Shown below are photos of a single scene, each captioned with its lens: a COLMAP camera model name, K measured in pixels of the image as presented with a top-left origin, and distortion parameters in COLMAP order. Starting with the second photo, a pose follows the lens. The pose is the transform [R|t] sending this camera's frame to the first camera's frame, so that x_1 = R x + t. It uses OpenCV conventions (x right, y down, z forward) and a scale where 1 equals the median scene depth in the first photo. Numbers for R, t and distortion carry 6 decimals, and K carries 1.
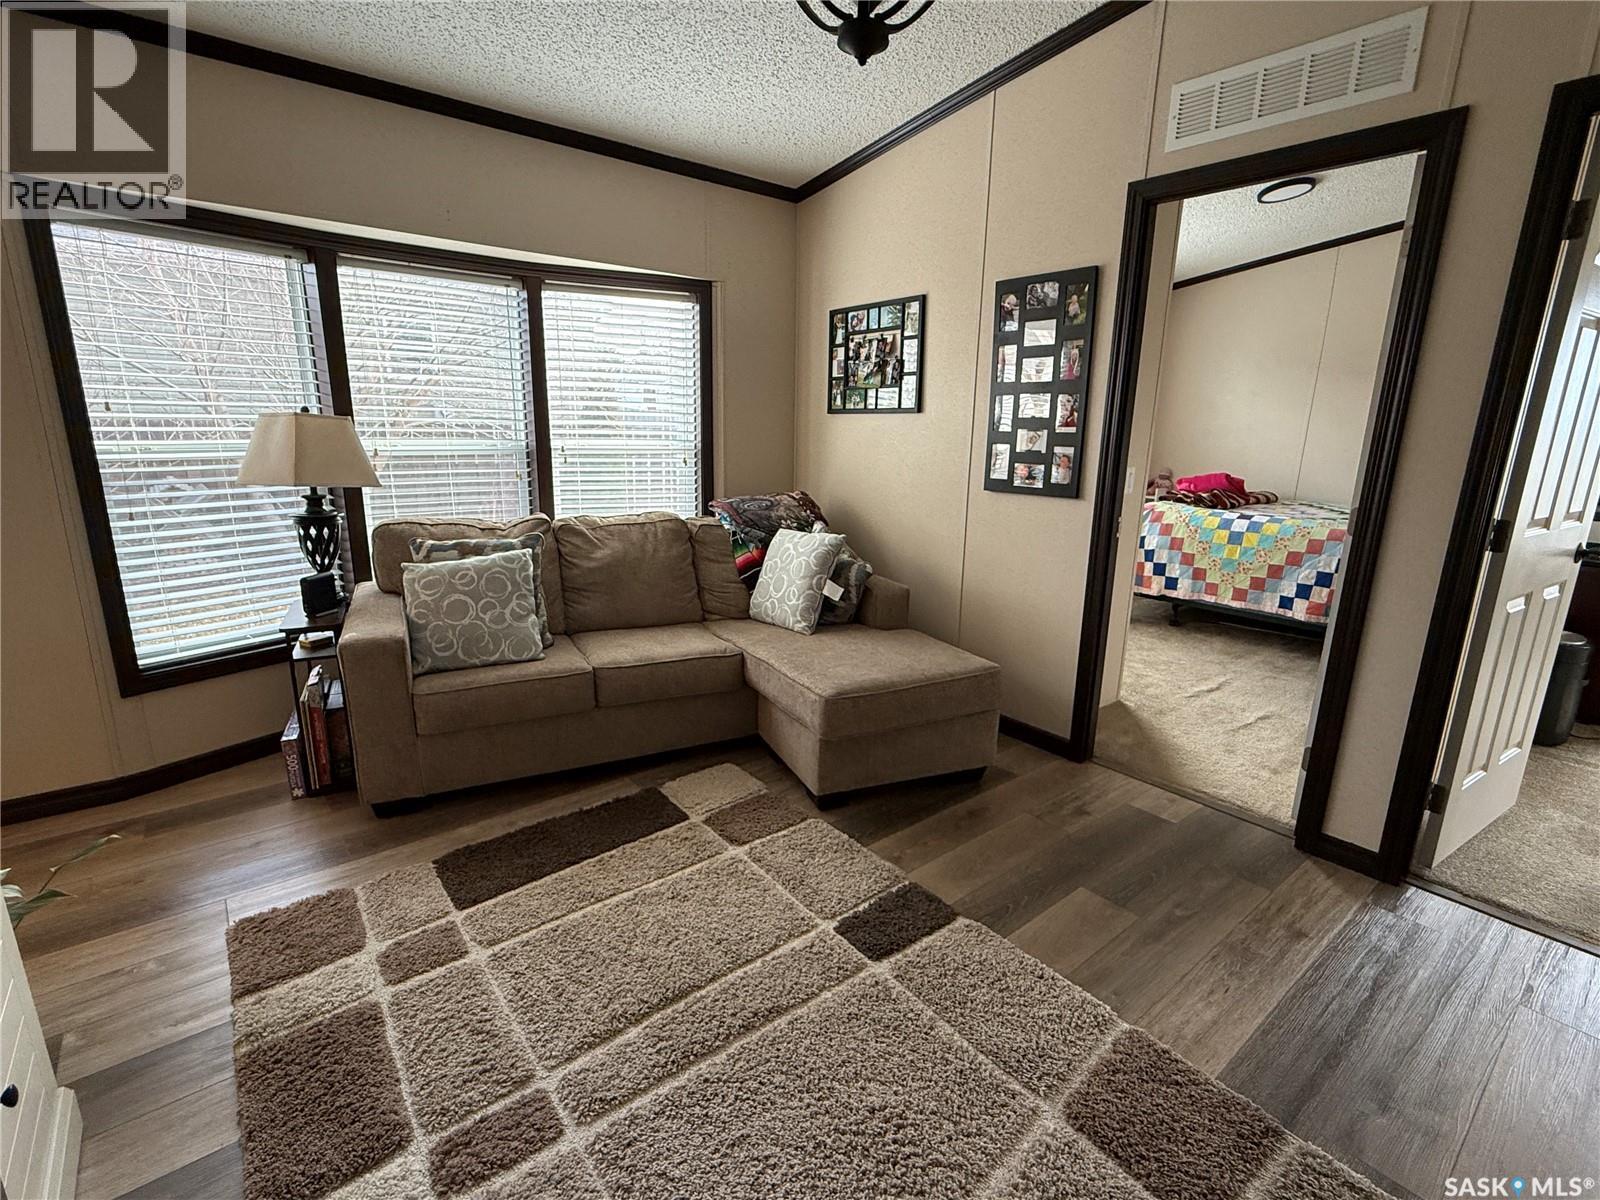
lens RADIAL K [[746.2, 0, 798.1], [0, 746.2, 603.4], [0, 0, 1]] dist [0.002310, 0.000425]
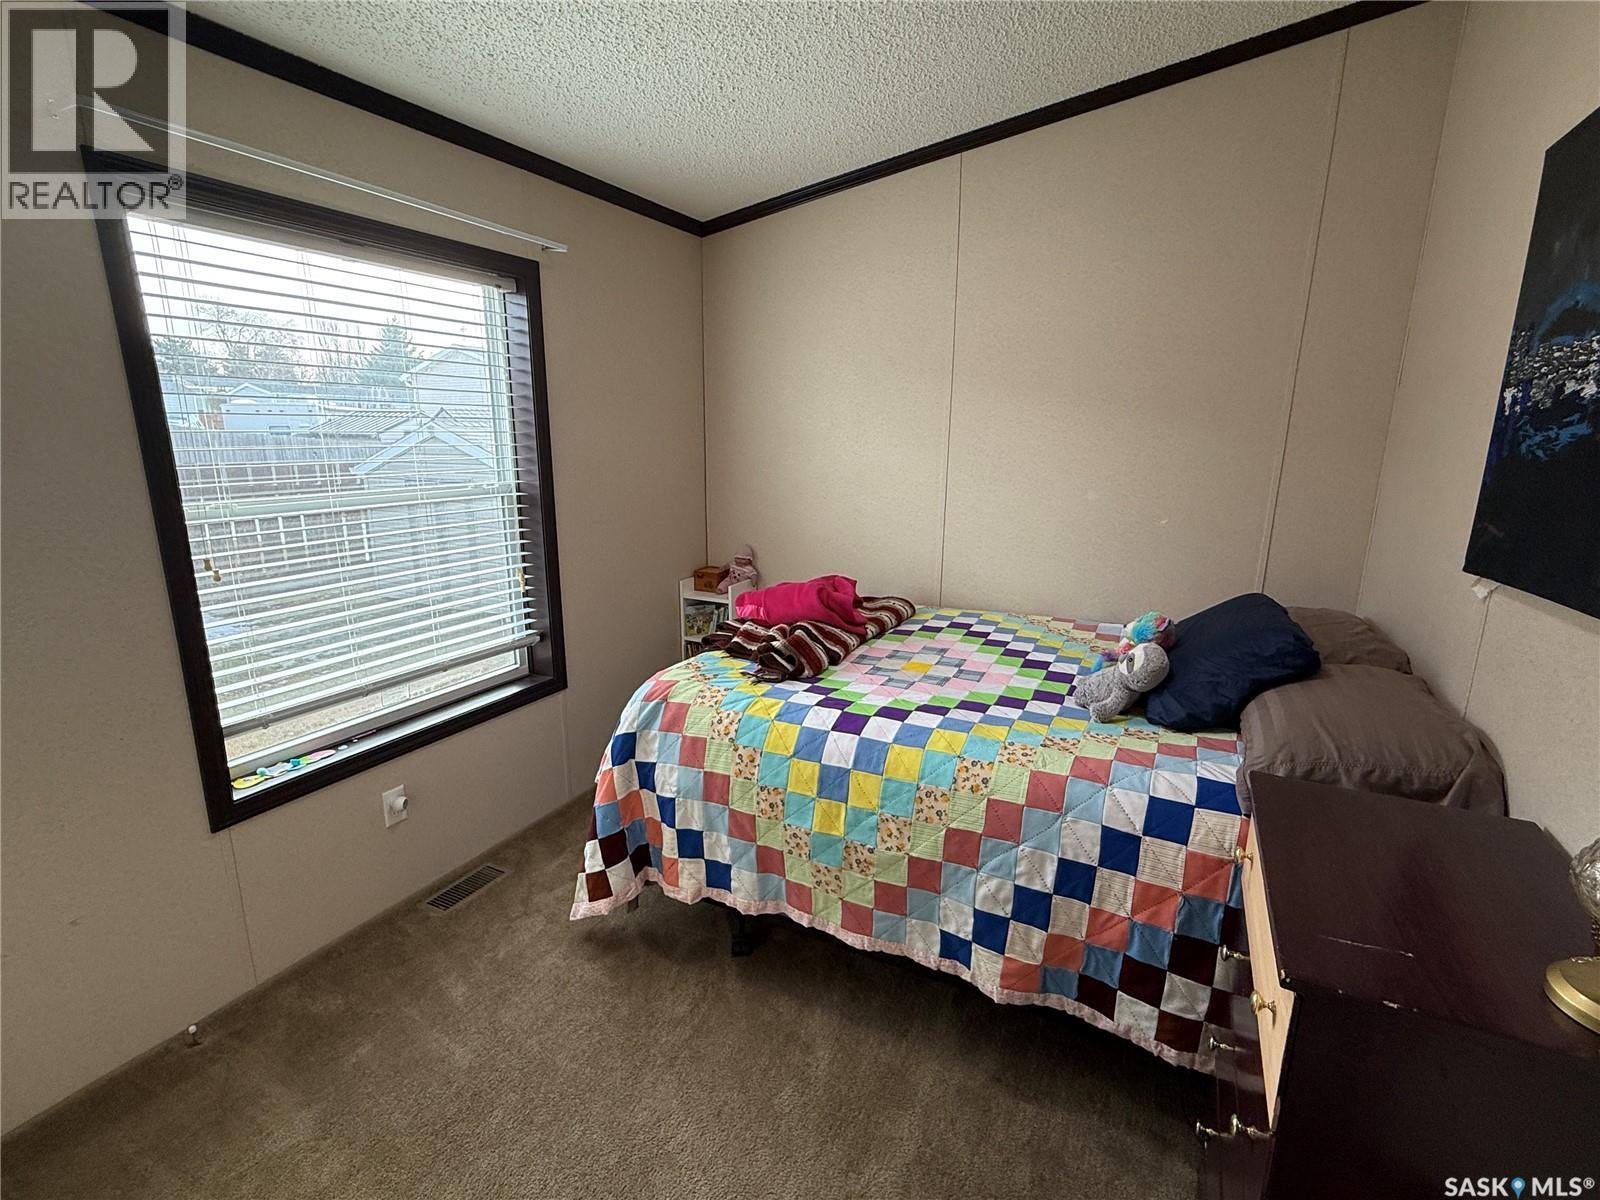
lens RADIAL K [[746.2, 0, 801.9], [0, 746.2, 599.3], [0, 0, 1]] dist [0.002310, 0.000425]
pose [[0.914388, -0.100479, 0.392172, 0.408388], [0.107290, 0.994217, 0.004571, -0.186675], [-0.390363, 0.037896, 0.919881, 0.609542]]
